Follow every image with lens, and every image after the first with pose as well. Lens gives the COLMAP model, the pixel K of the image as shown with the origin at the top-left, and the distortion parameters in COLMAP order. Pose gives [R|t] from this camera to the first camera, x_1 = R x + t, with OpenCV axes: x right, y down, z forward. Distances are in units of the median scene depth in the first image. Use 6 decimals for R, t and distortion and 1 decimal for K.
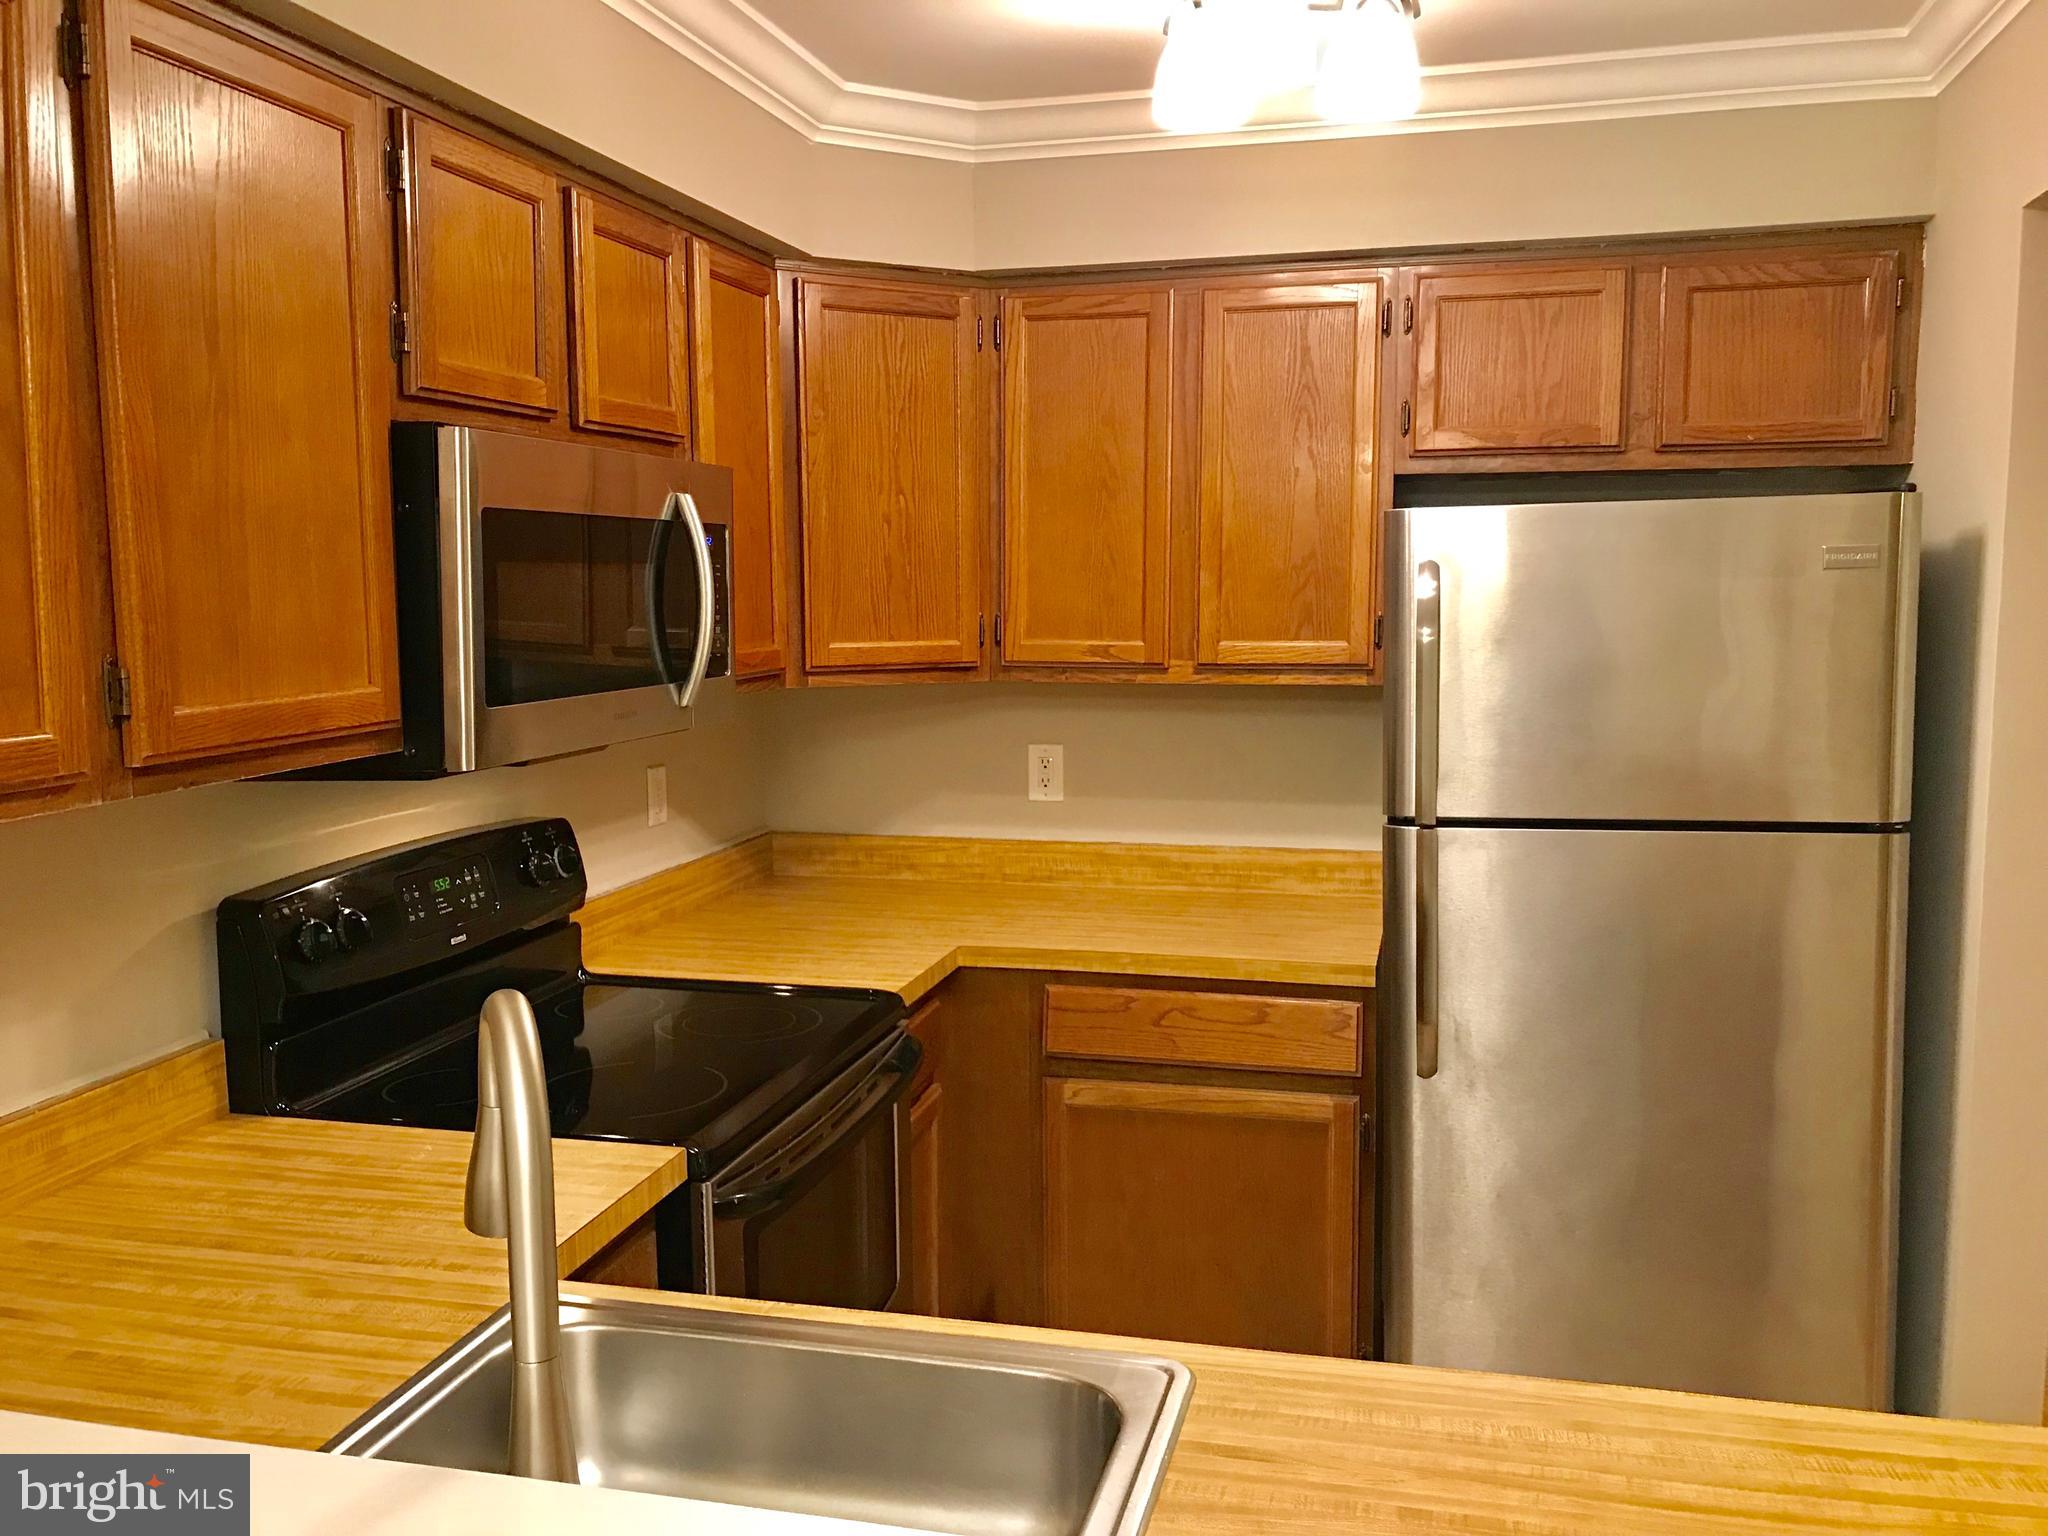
lens RADIAL K [[1683.9, 0, 1018.6], [0, 1683.9, 789.3], [0, 0, 1]] dist [0.042788, -0.040972]
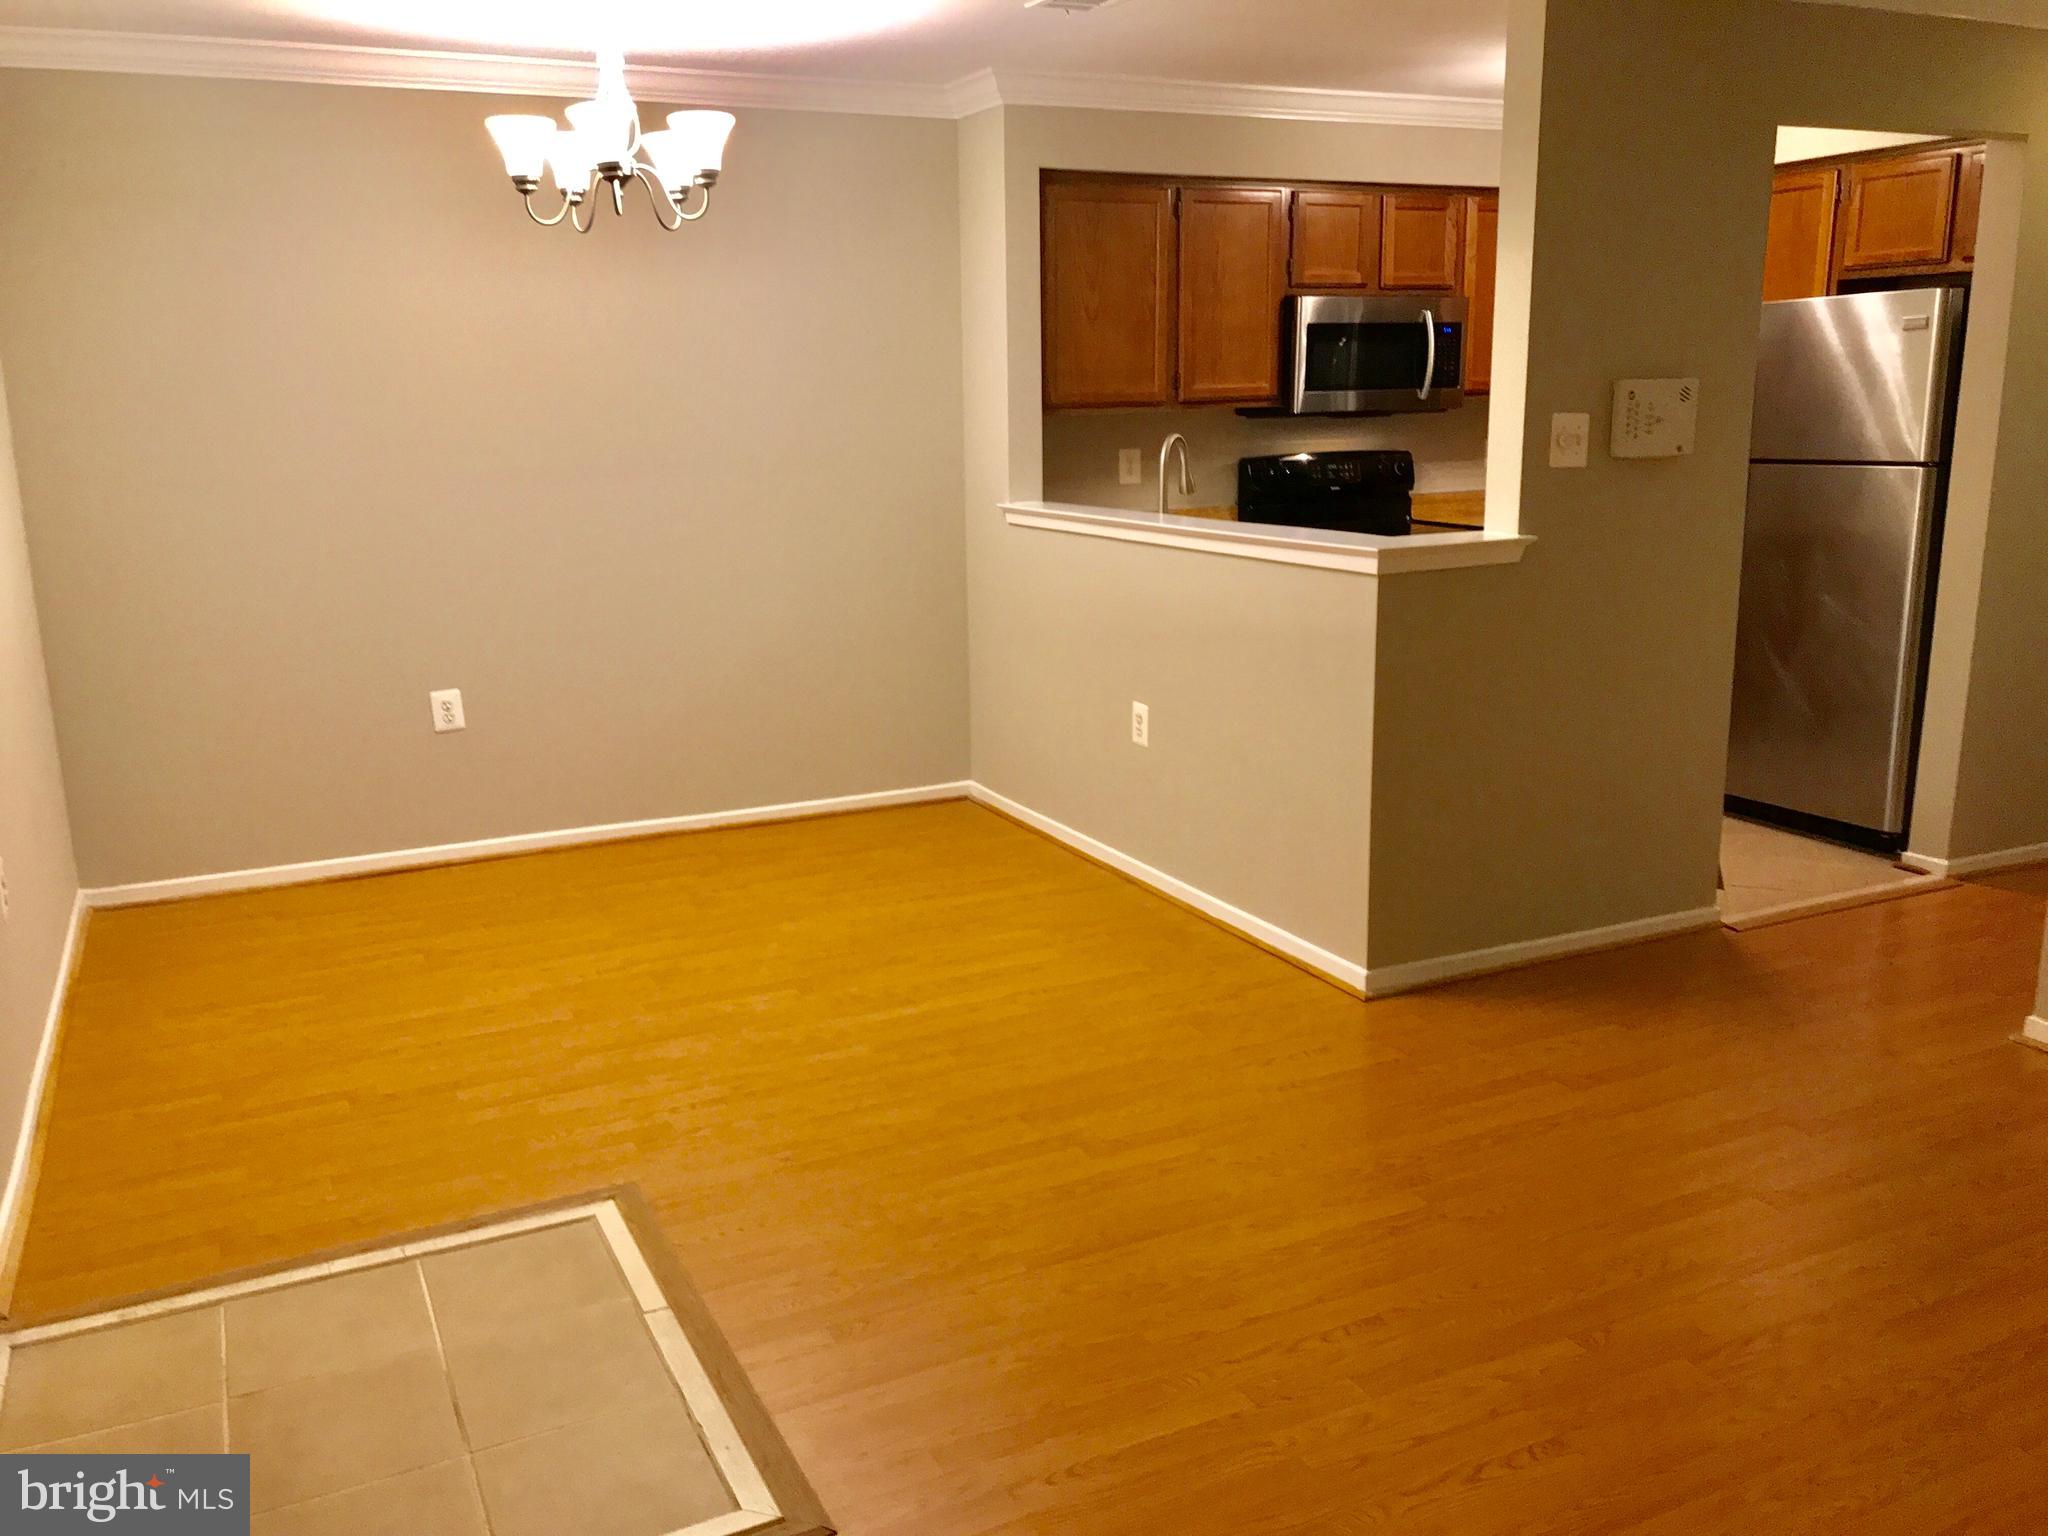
lens RADIAL K [[1683.9, 0, 1055.4], [0, 1683.9, 763.7], [0, 0, 1]] dist [0.042788, -0.040972]
pose [[0.658527, 0.164106, -0.734447, 1.249012], [-0.081154, 0.985729, 0.147488, 0.143461], [0.748169, -0.037521, 0.662447, -0.980589]]
